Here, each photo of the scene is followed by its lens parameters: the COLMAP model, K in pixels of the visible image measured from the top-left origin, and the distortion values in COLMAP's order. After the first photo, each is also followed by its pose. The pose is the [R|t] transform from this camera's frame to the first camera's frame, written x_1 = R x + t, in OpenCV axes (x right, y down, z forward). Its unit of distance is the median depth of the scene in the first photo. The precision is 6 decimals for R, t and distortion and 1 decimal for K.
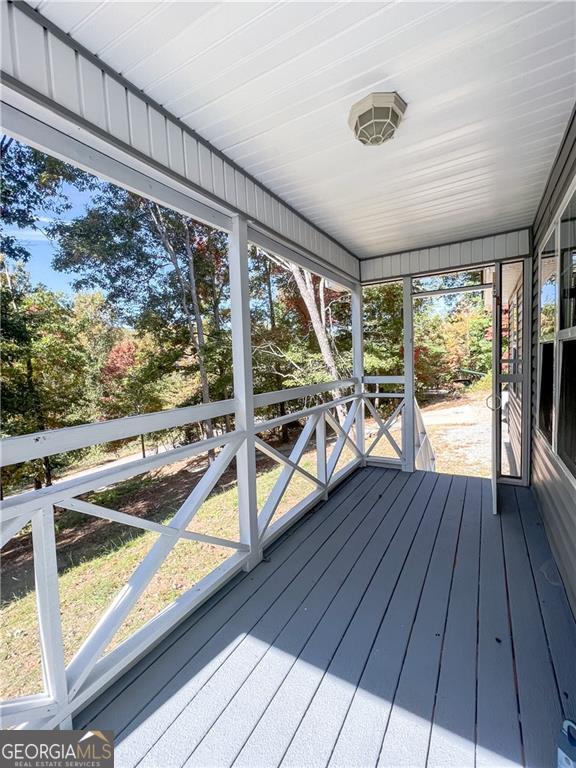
lens RADIAL K [[336.5, 0, 288.5], [0, 336.5, 386.8], [0, 0, 1]] dist [0.000035, 0.000014]
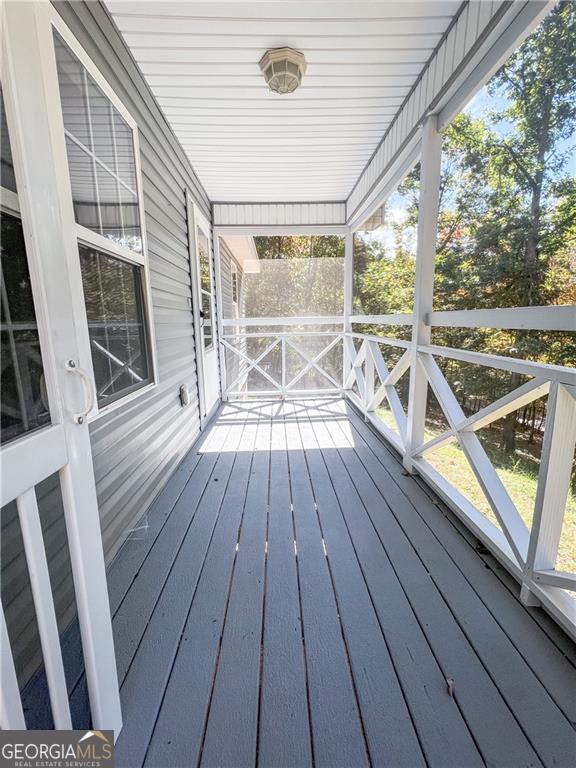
lens RADIAL K [[336.5, 0, 286.7], [0, 336.5, 386.1], [0, 0, 1]] dist [0.000035, 0.000014]
pose [[-0.849088, 0.146354, -0.507573, 1.074147], [0.005819, 0.963387, 0.268050, -0.039166], [0.528220, 0.224645, -0.818852, 2.335600]]
